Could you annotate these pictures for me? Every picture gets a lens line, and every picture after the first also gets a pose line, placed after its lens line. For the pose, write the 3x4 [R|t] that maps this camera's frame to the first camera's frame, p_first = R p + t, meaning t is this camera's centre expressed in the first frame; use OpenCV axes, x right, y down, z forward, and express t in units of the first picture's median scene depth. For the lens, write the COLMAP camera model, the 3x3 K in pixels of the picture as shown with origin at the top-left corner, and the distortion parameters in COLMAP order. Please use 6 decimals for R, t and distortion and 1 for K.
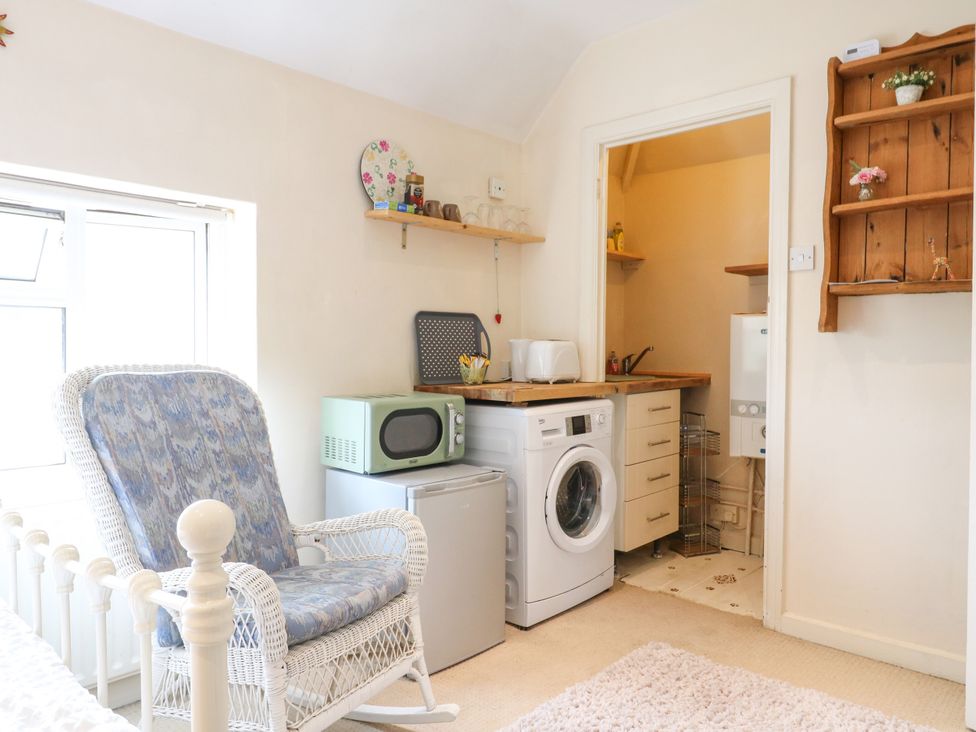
lens RADIAL K [[691.0, 0, 485.9], [0, 691.0, 370.1], [0, 0, 1]] dist [0.002291, -0.011837]
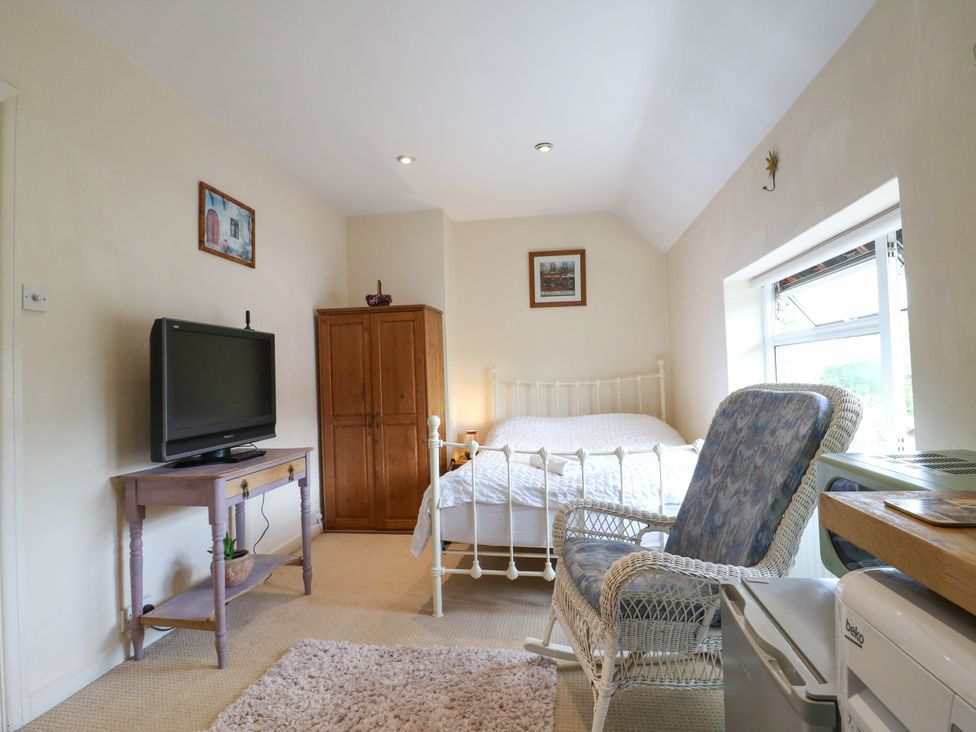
lens RADIAL K [[512.0, 0, 495.5], [0, 512.0, 361.7], [0, 0, 1]] dist [0.000448, -0.014047]
pose [[-0.817644, 0.001663, -0.575722, 0.400420], [0.008122, 0.999930, -0.008647, -0.041552], [0.575667, -0.011746, -0.817600, 1.385318]]
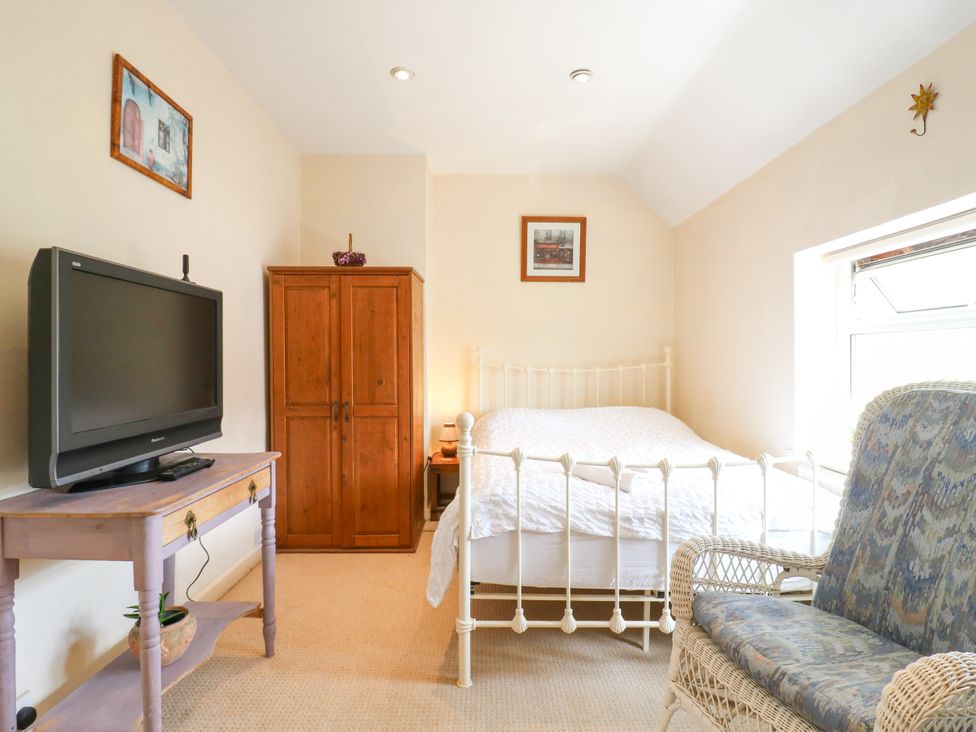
lens RADIAL K [[512.0, 0, 494.2], [0, 512.0, 360.9], [0, 0, 1]] dist [0.000448, -0.014047]
pose [[-0.719494, -0.003354, -0.694490, 0.397427], [-0.023732, 0.999523, 0.019759, -0.033026], [0.694093, 0.030699, -0.719231, 0.990507]]
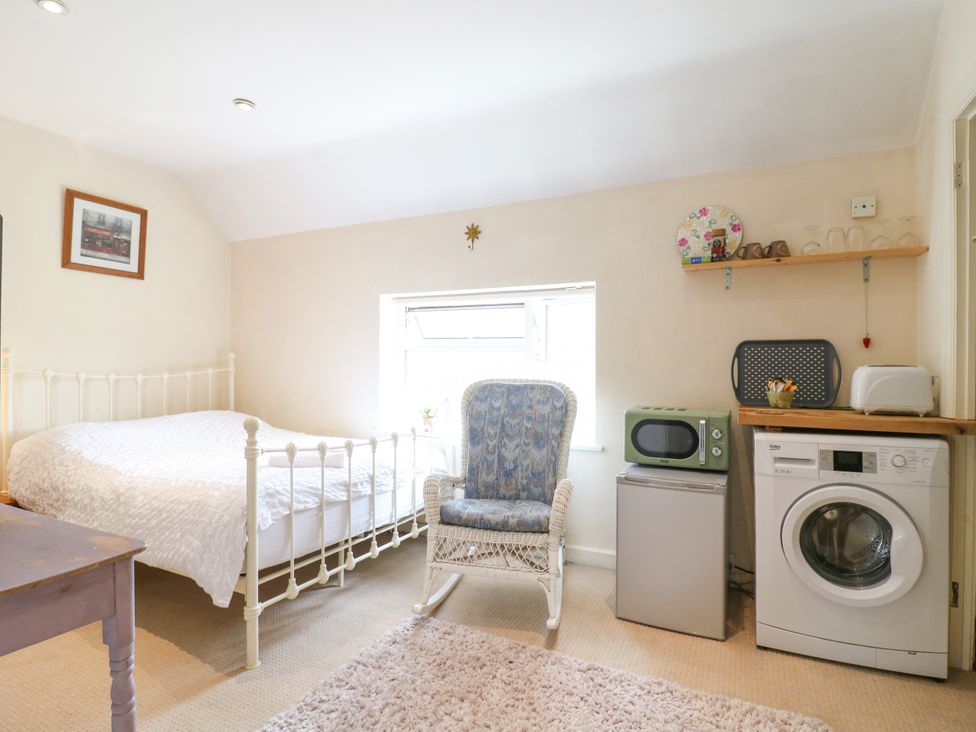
lens RADIAL K [[512.0, 0, 493.7], [0, 512.0, 368.1], [0, 0, 1]] dist [0.000448, -0.014047]
pose [[0.301087, 0.005996, -0.953578, 0.845077], [-0.035471, 0.999359, -0.004916, -0.028838], [0.952937, 0.035304, 0.301107, 0.488607]]
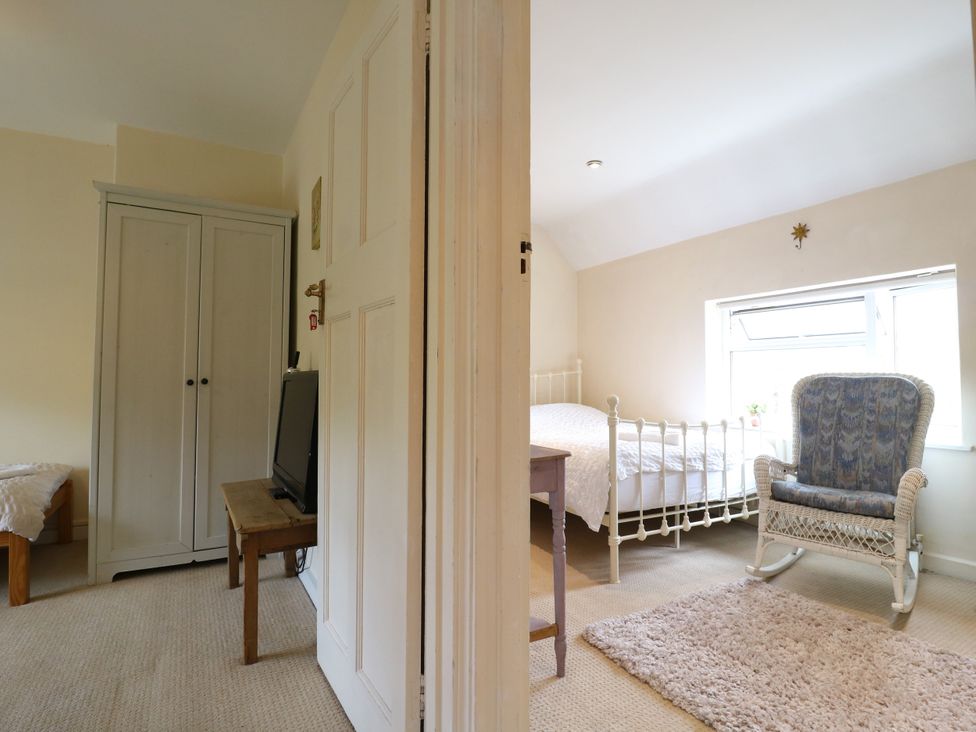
lens RADIAL K [[512.0, 0, 494.6], [0, 512.0, 362.7], [0, 0, 1]] dist [0.000448, -0.014047]
pose [[-0.280962, -0.038080, -0.958963, 1.112198], [-0.033125, 0.999002, -0.029965, 0.038751], [0.959147, 0.023347, -0.281943, 0.428658]]
